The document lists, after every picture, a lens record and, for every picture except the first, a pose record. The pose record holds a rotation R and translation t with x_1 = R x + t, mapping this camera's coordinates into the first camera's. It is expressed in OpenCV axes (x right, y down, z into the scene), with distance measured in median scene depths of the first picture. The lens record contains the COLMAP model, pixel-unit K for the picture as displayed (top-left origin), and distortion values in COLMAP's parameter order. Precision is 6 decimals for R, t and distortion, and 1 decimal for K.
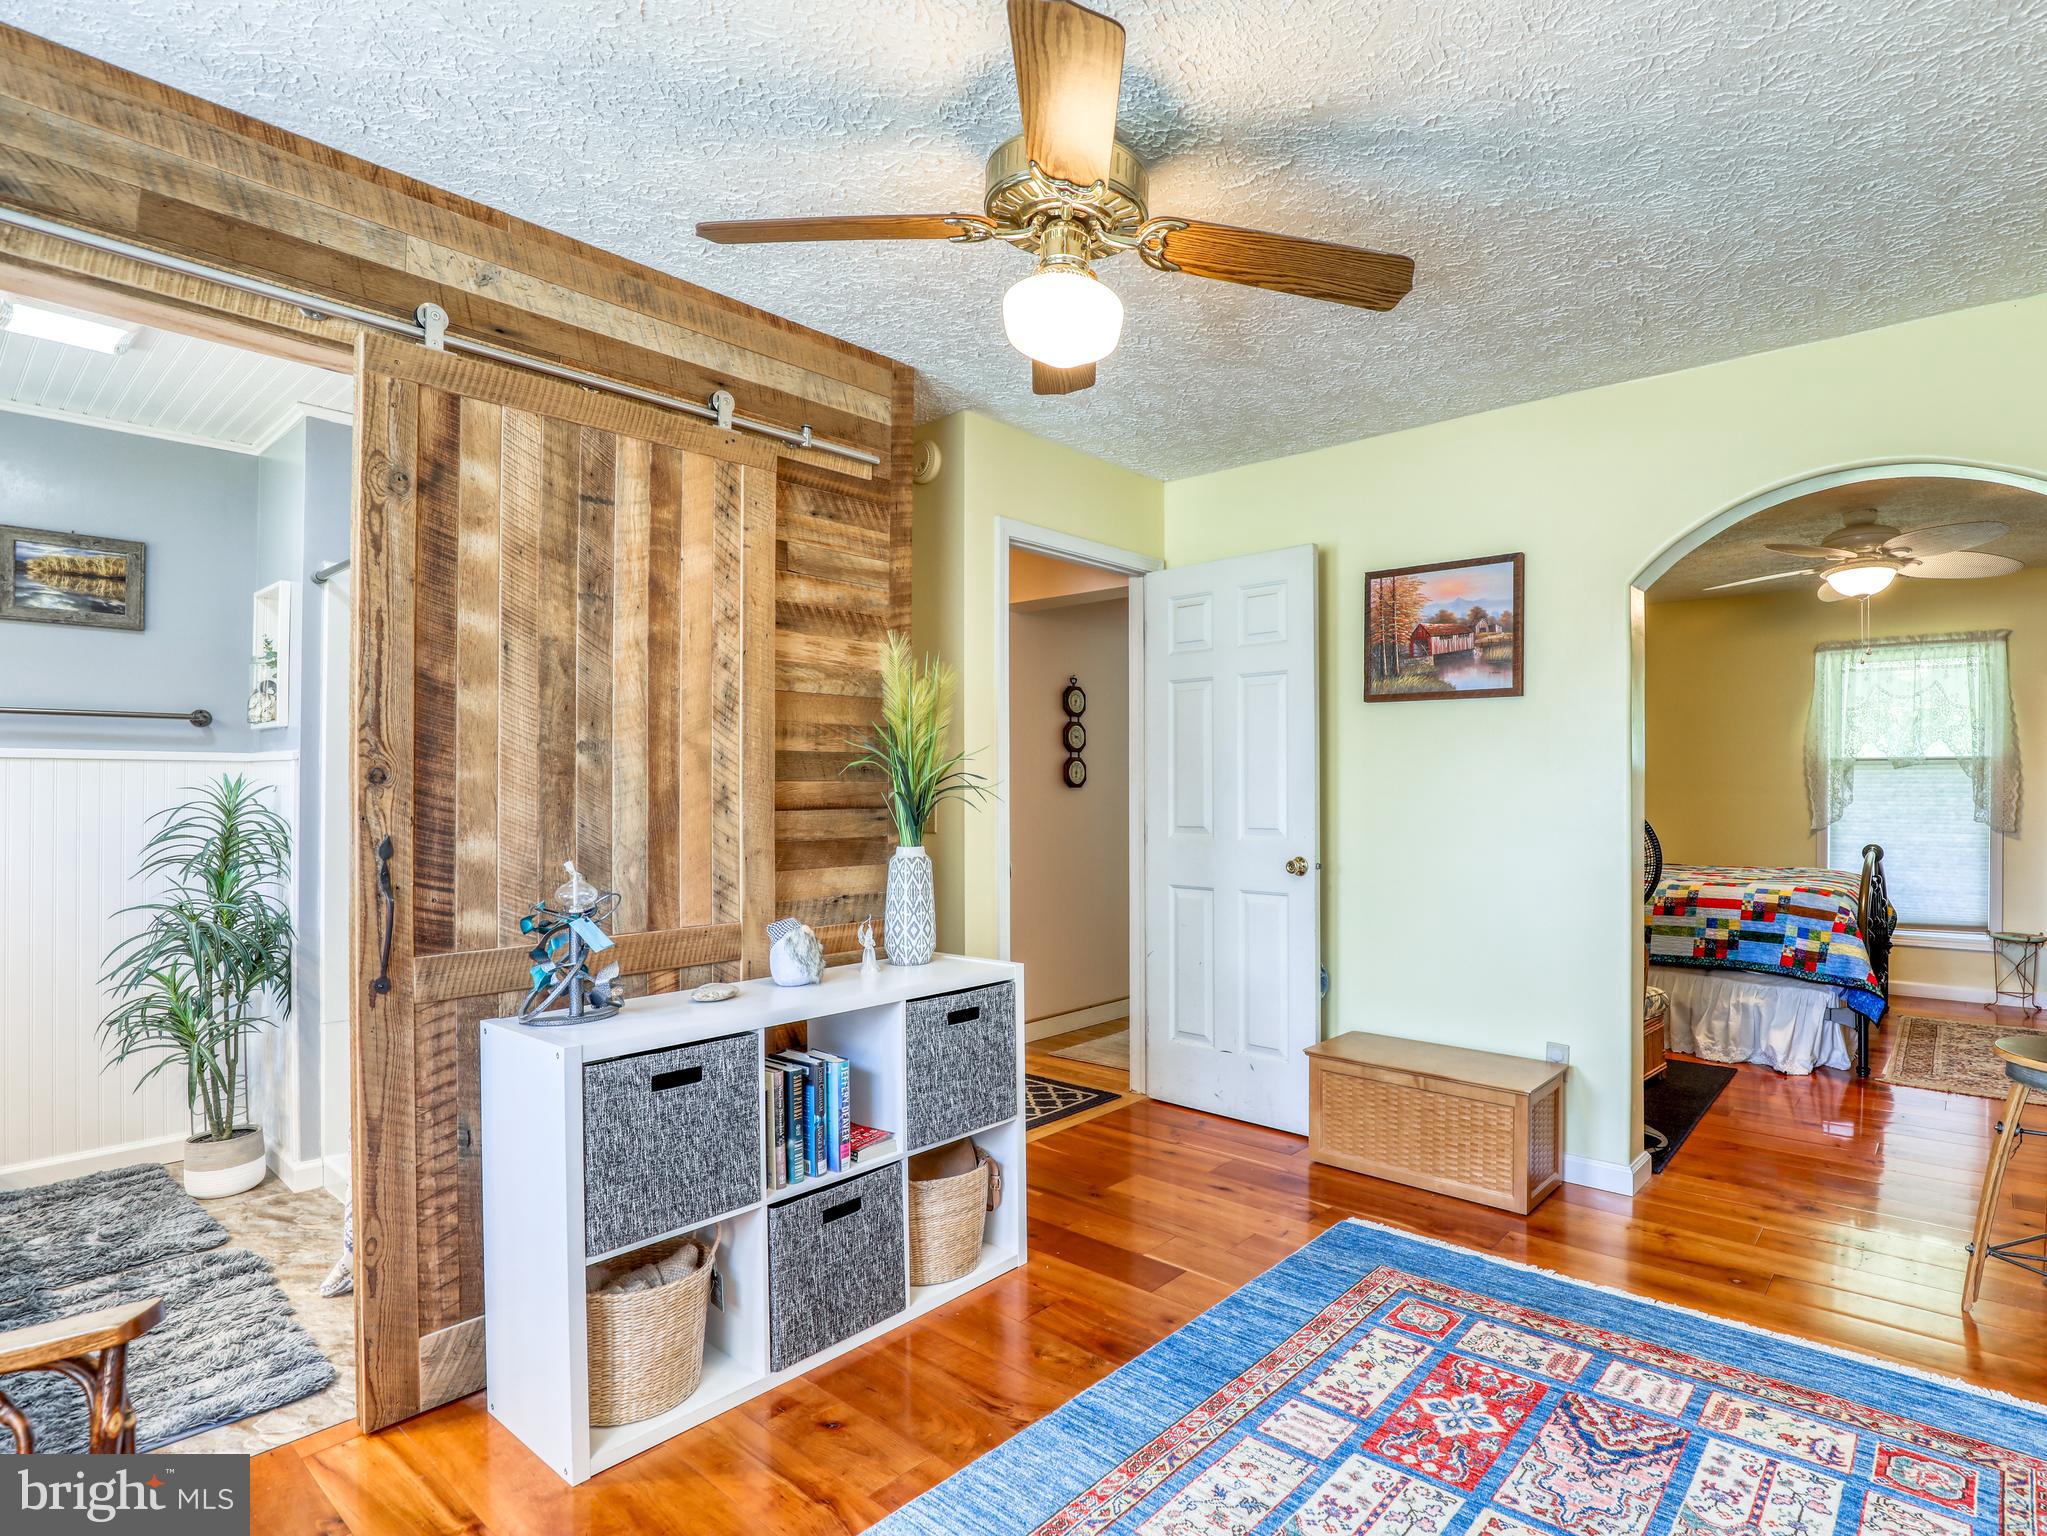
lens RADIAL K [[1064.1, 0, 1167.1], [0, 1064.1, 785.6], [0, 0, 1]] dist [-0.029159, 0.000969]
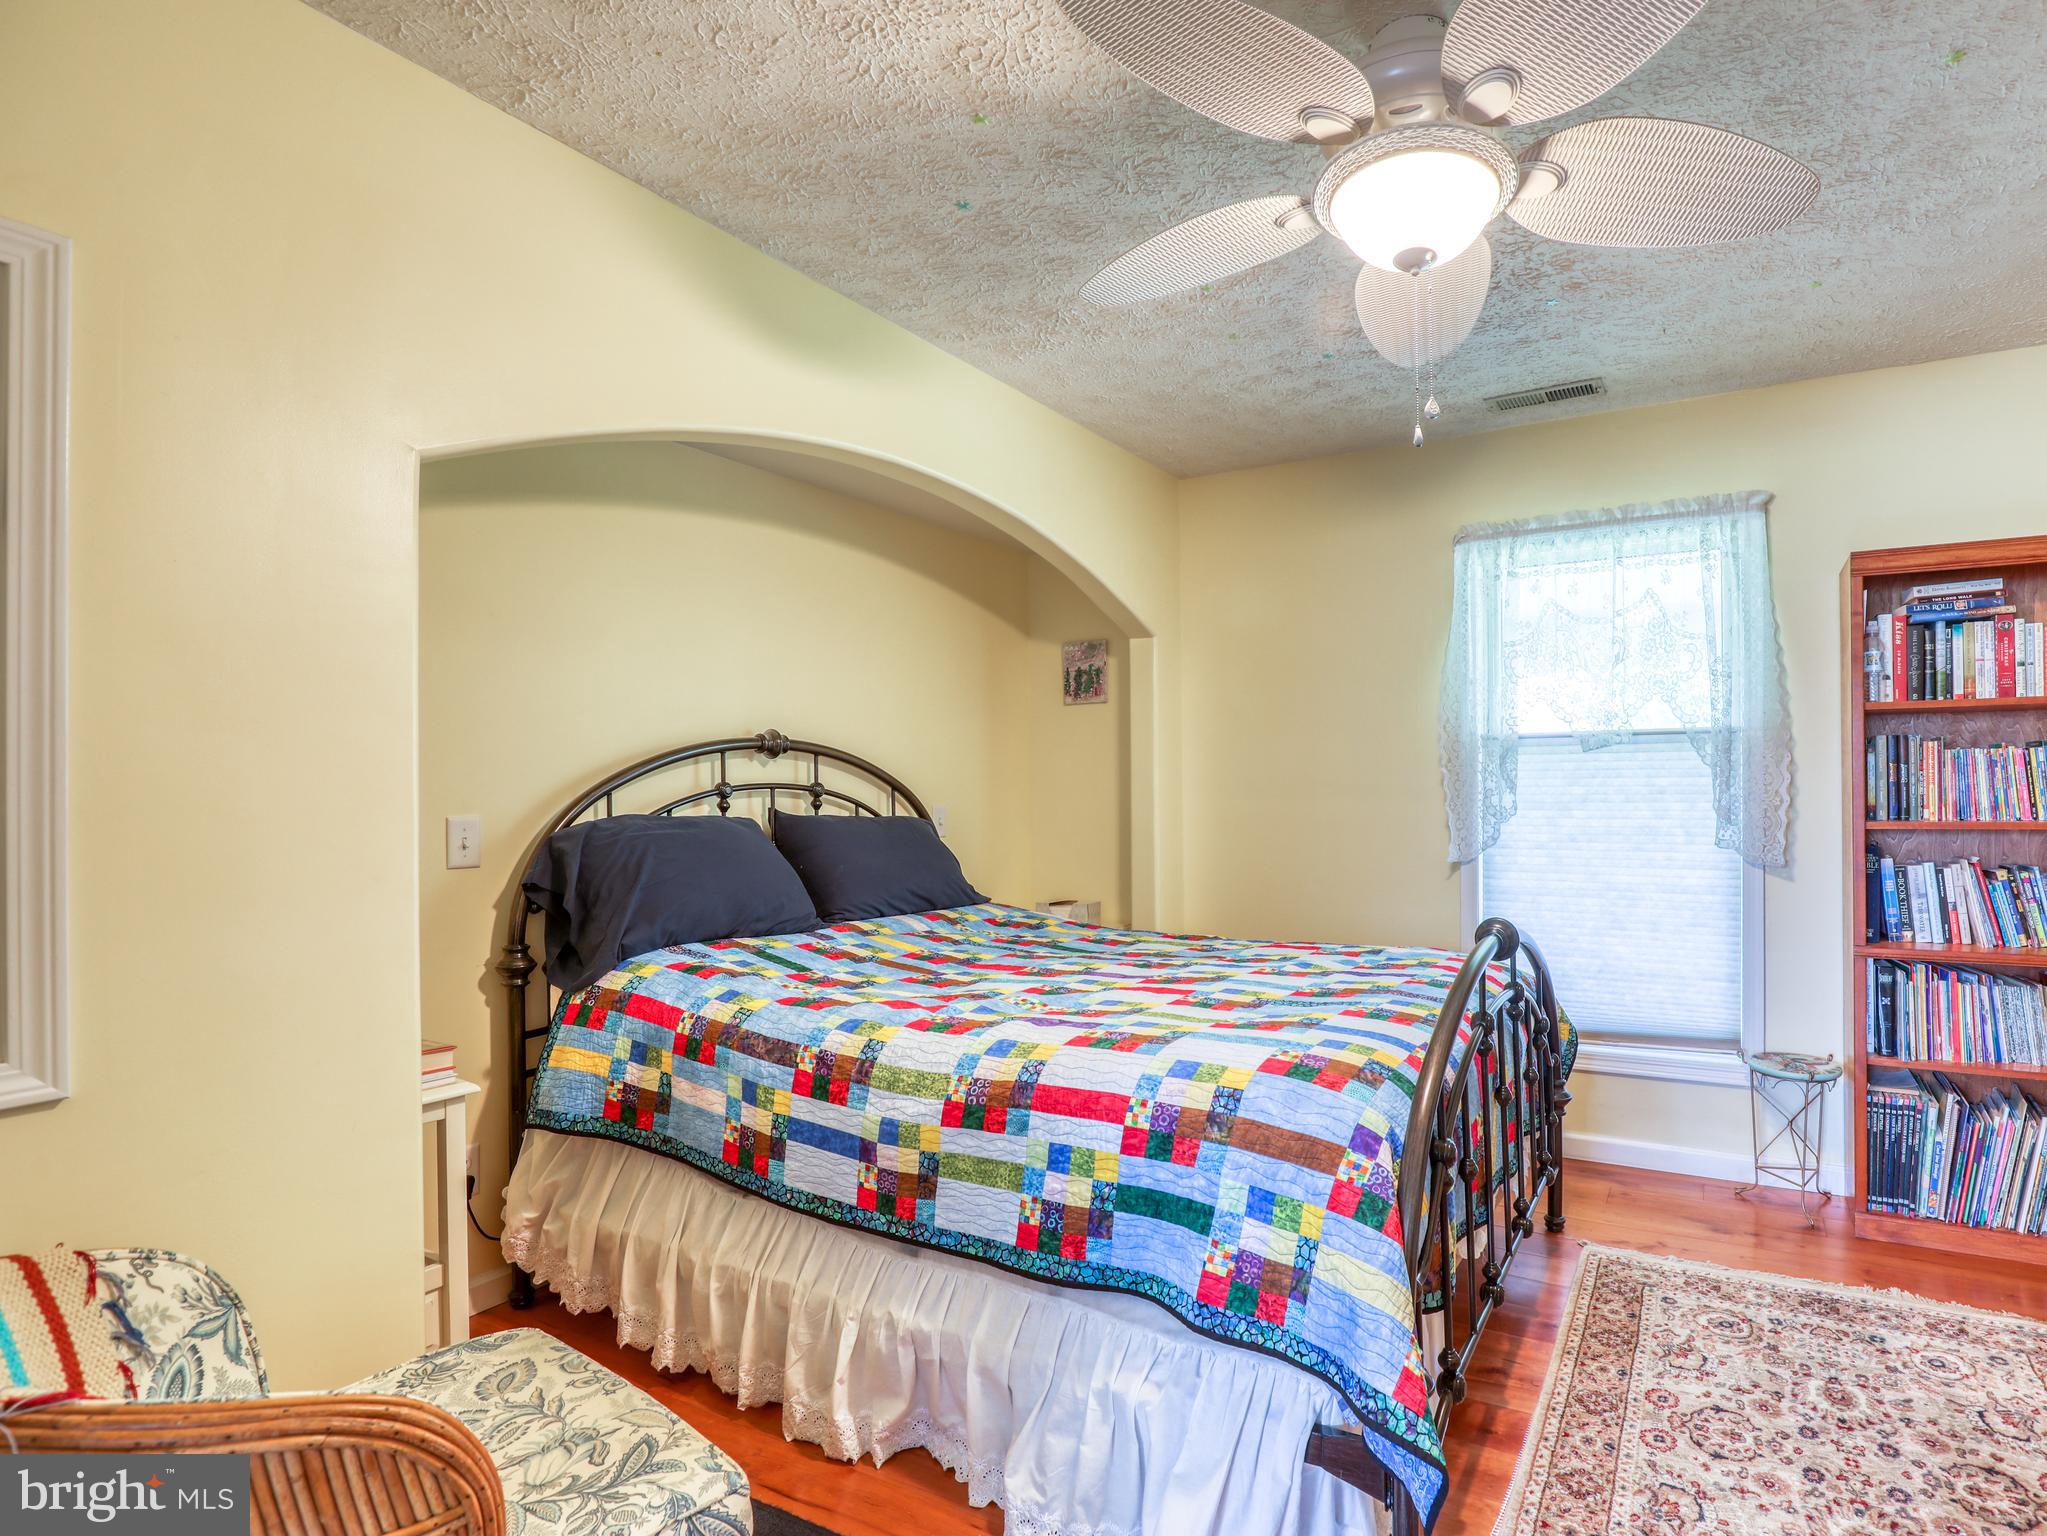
lens RADIAL K [[1064.1, 0, 1167.1], [0, 1064.1, 785.6], [0, 0, 1]] dist [-0.029159, 0.000969]
pose [[0.985530, -0.008707, 0.169277, 0.406161], [0.009122, 0.999957, -0.001673, 0.000600], [-0.169256, 0.003193, 0.985567, 0.517756]]
